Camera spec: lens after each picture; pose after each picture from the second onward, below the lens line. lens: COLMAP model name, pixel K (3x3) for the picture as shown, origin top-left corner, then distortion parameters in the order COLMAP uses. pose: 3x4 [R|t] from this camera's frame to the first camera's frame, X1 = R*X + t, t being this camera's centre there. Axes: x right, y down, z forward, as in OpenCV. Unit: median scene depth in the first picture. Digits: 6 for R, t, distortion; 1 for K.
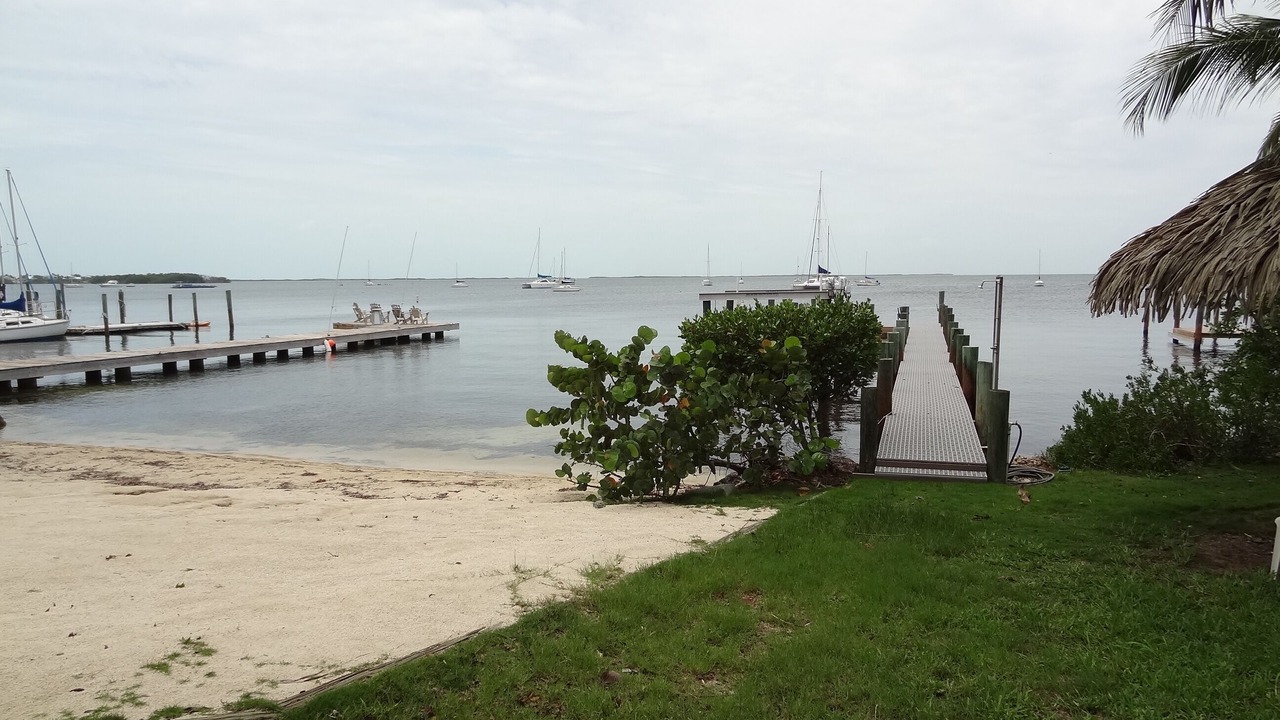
lens RADIAL K [[890.7, 0, 644.7], [0, 890.7, 355.6], [0, 0, 1]] dist [-0.000602, 0.006451]
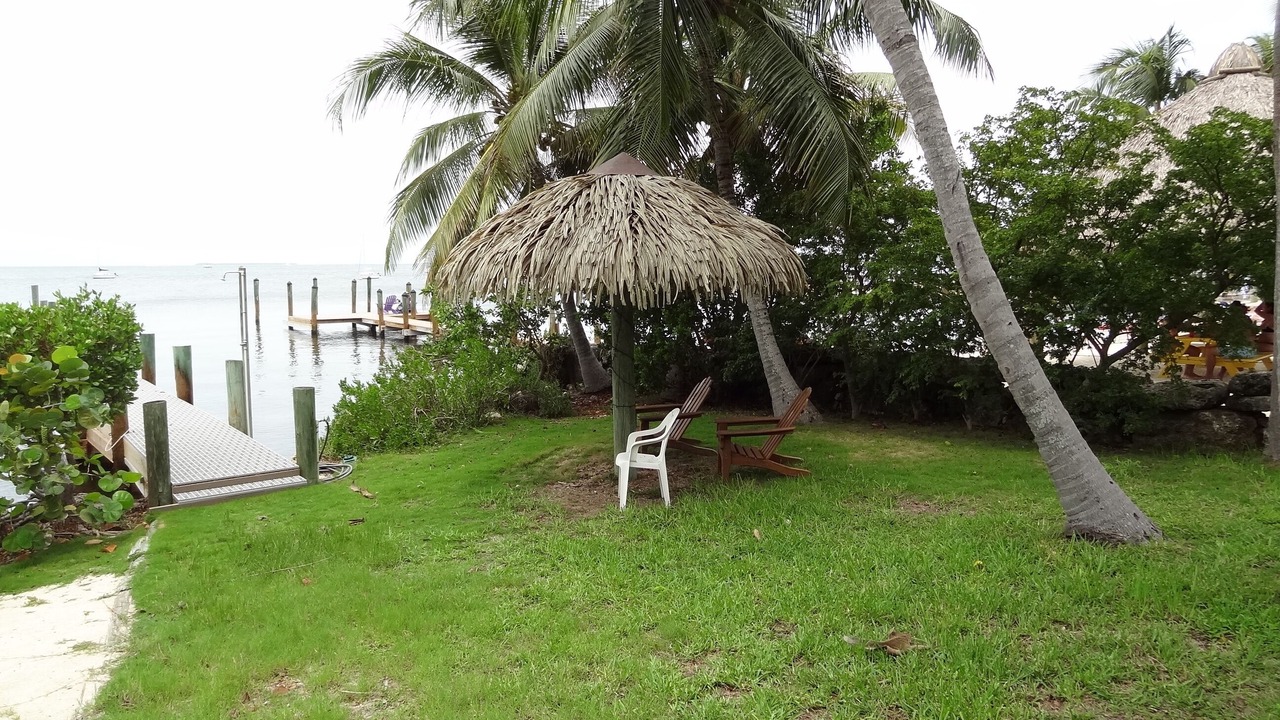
lens RADIAL K [[890.7, 0, 644.7], [0, 890.7, 355.6], [0, 0, 1]] dist [-0.000602, 0.006451]
pose [[0.567092, -0.081025, 0.819659, -0.133185], [0.073318, 0.996165, 0.047747, -0.010361], [-0.820385, 0.033019, 0.570858, 0.126487]]
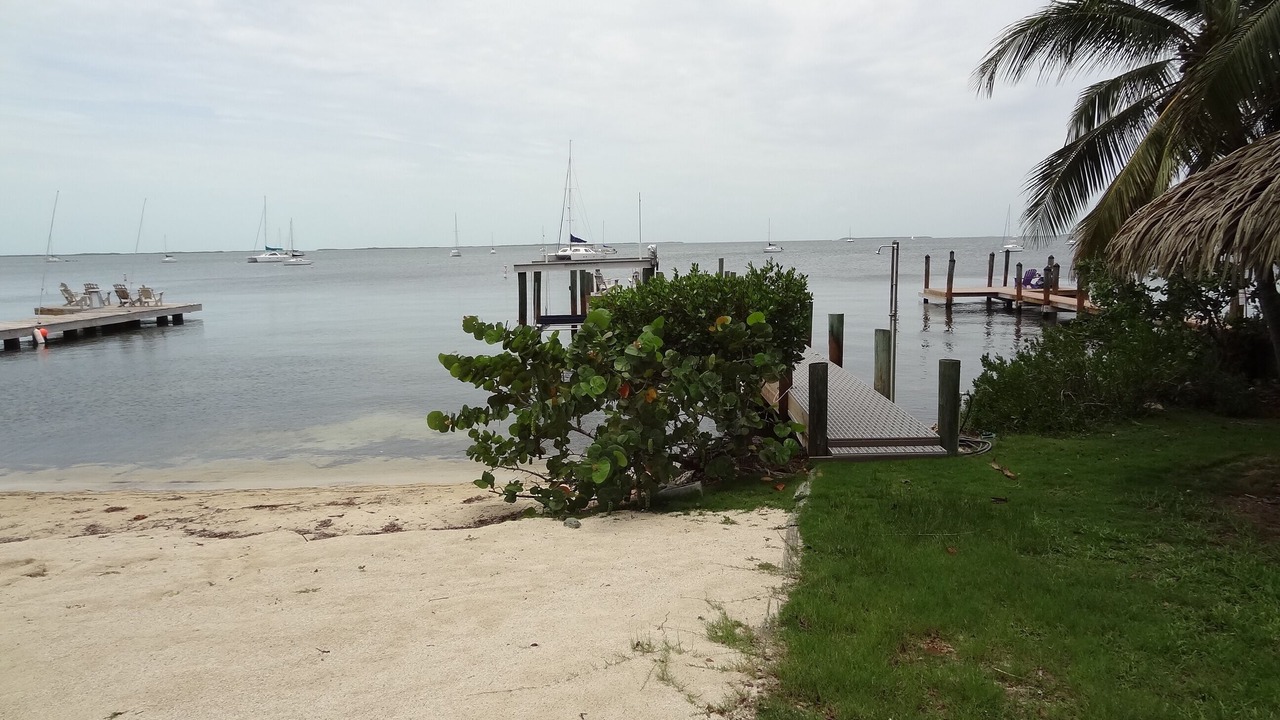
lens RADIAL K [[890.7, 0, 644.7], [0, 890.7, 355.6], [0, 0, 1]] dist [-0.000602, 0.006451]
pose [[0.958610, -0.046442, 0.280911, -0.146635], [0.037037, 0.998564, 0.038698, -0.011751], [-0.282305, -0.026692, 0.958953, 0.135034]]
